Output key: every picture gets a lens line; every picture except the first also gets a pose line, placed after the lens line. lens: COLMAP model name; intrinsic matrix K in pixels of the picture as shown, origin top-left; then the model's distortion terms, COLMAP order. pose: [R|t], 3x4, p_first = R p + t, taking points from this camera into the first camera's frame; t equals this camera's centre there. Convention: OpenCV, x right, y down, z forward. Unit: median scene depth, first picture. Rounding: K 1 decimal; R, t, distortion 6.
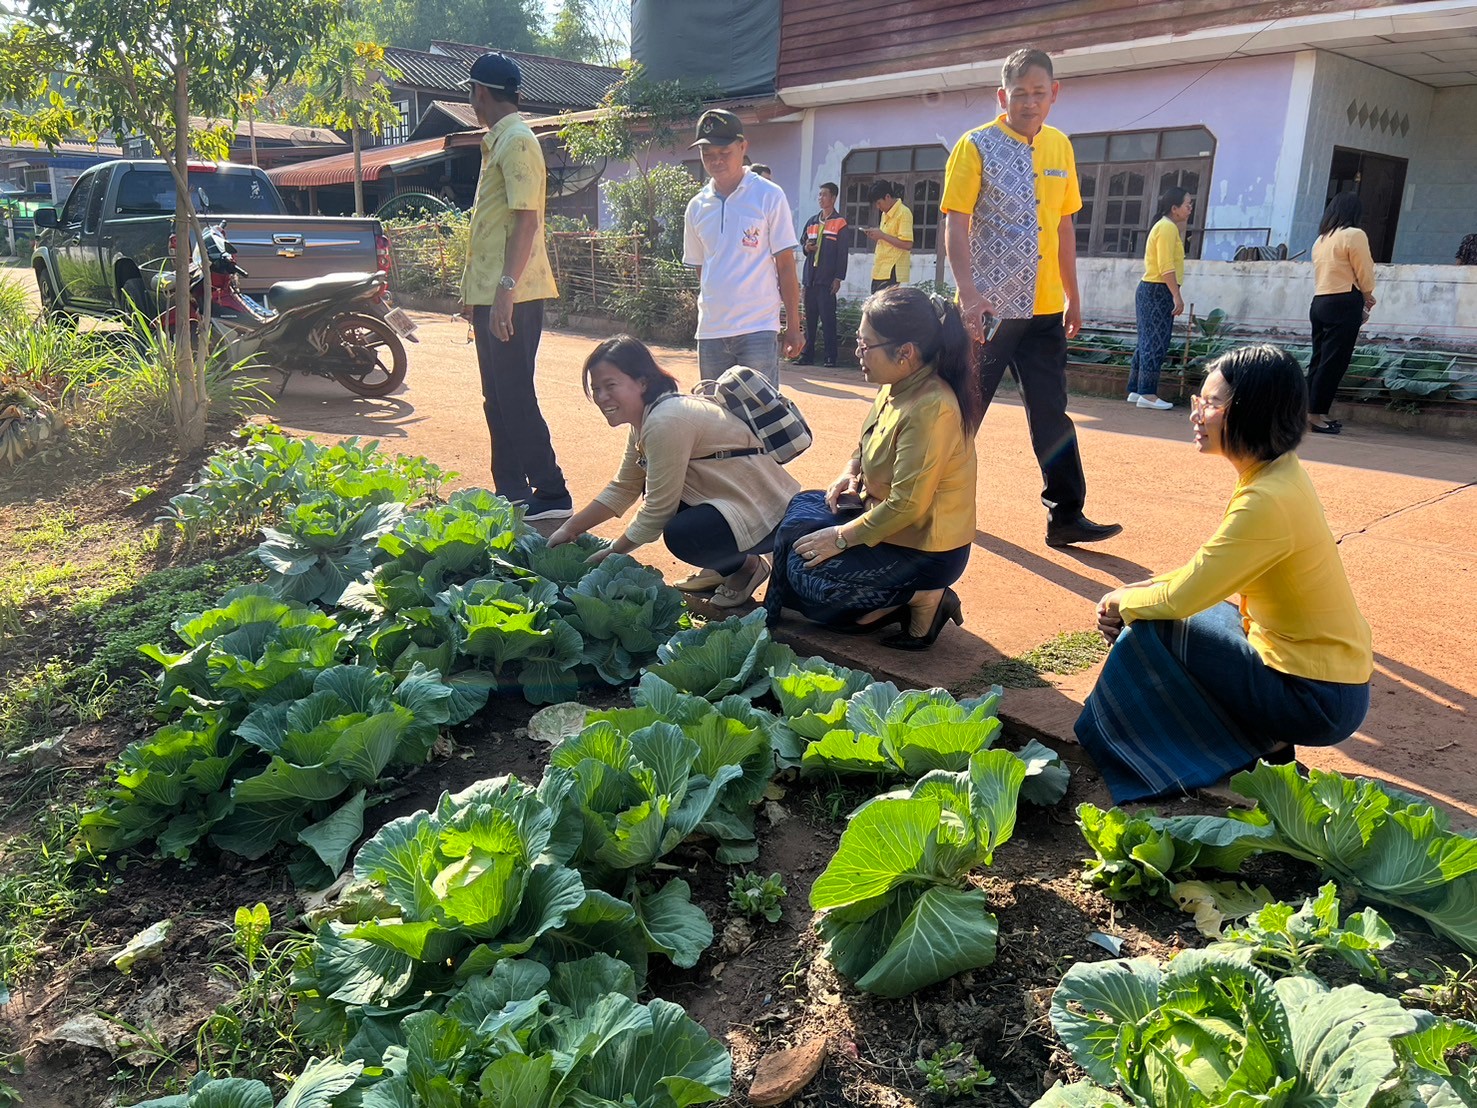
lens RADIAL K [[1067.4, 0, 738.5], [0, 1067.4, 554.0], [0, 0, 1]] dist [-0.001361, -0.000466]
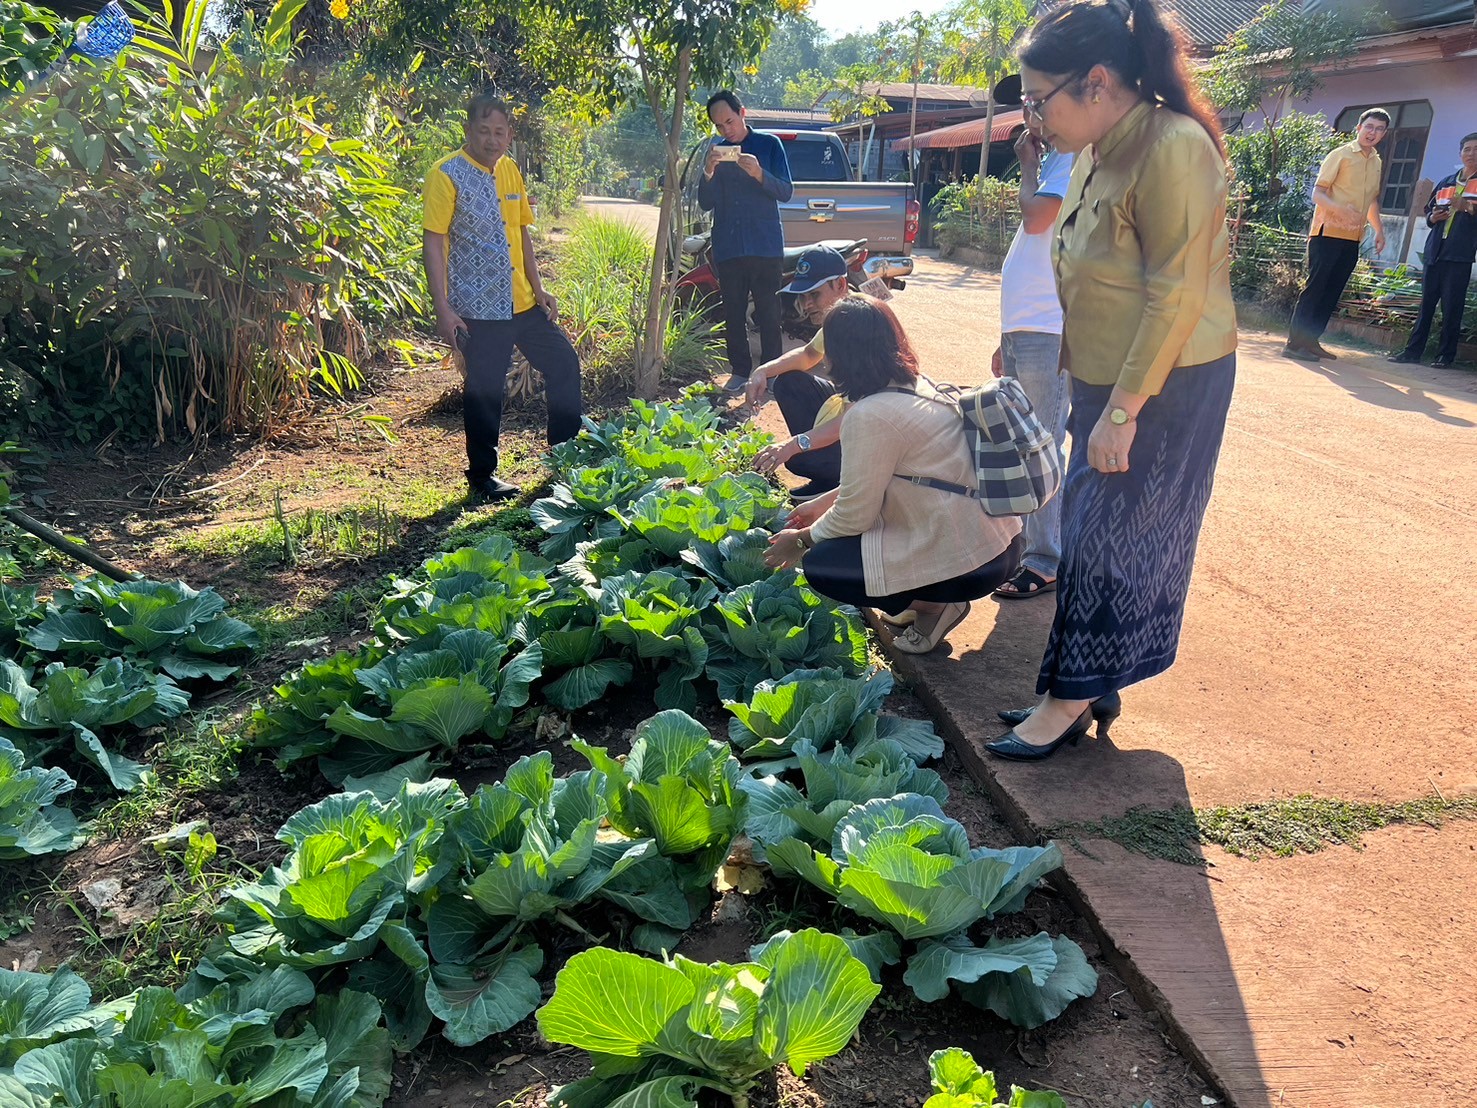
lens RADIAL K [[1059.2, 0, 738.5], [0, 1059.2, 554.0], [0, 0, 1]] dist [0.023380, -0.000446]
pose [[0.841309, 0.178183, -0.510343, 0.106204], [-0.158888, 0.983919, 0.081598, -0.027797], [0.516675, 0.012438, 0.856091, 0.062956]]
